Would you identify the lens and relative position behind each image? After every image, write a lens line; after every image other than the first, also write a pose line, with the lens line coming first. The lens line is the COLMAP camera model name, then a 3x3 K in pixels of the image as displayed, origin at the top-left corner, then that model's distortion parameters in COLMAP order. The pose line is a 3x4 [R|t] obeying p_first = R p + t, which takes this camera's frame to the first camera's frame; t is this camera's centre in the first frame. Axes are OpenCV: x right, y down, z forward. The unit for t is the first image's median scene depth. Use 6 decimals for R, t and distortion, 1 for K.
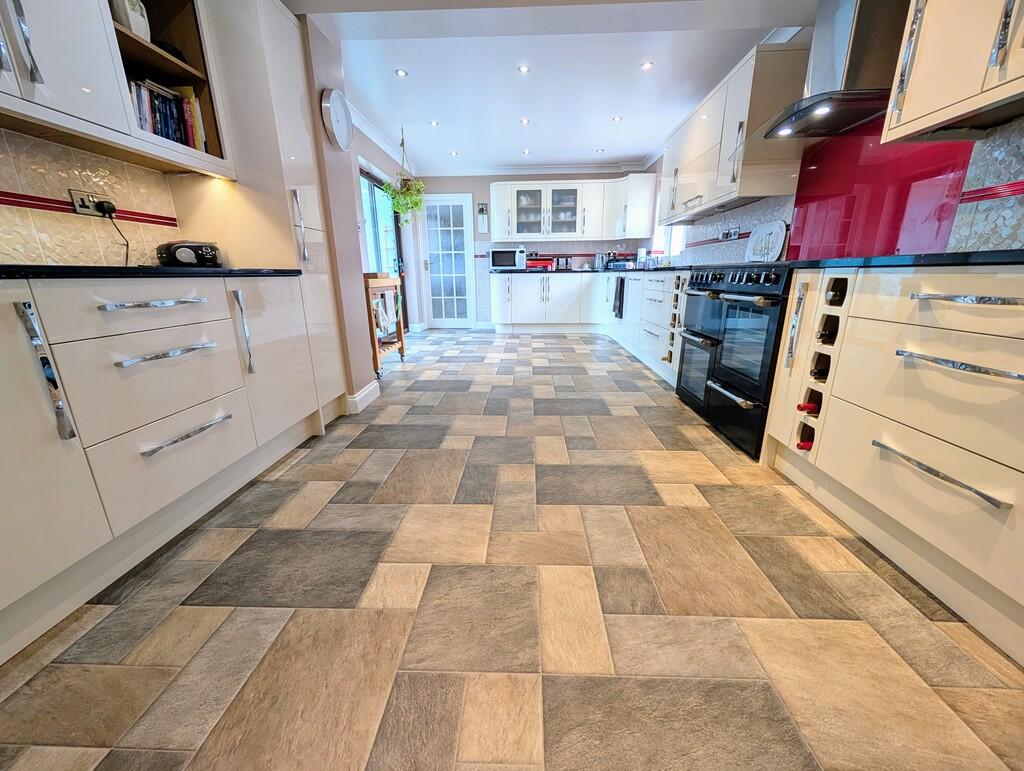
lens RADIAL K [[387.8, 0, 513.9], [0, 387.8, 382.0], [0, 0, 1]] dist [-0.000233, -0.000066]
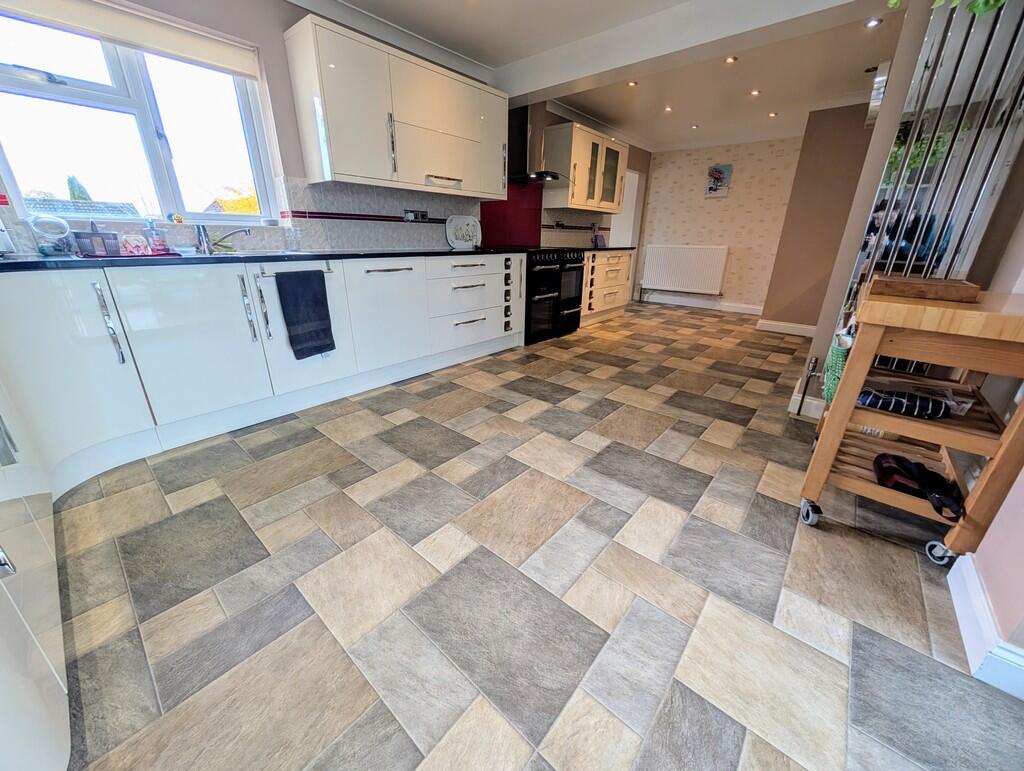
lens RADIAL K [[387.8, 0, 513.9], [0, 387.8, 382.0], [0, 0, 1]] dist [-0.000233, -0.000066]
pose [[-0.784095, -0.217633, 0.581232, -0.455758], [0.161720, 0.832508, 0.529884, -0.723840], [-0.599201, 0.509476, -0.617570, 2.374989]]
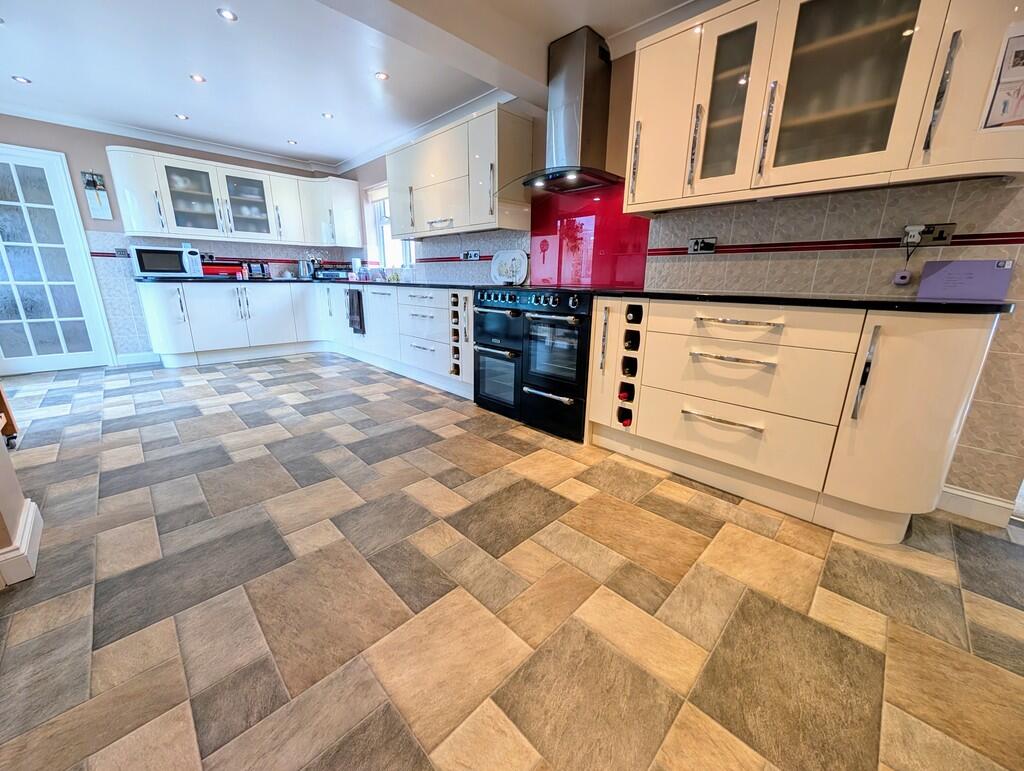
lens RADIAL K [[387.8, 0, 513.9], [0, 387.8, 382.0], [0, 0, 1]] dist [-0.000233, -0.000066]
pose [[0.675885, -0.173041, 0.716405, -0.330946], [0.178736, 0.981513, 0.068448, -0.098775], [-0.715006, 0.081784, 0.694318, 0.204846]]
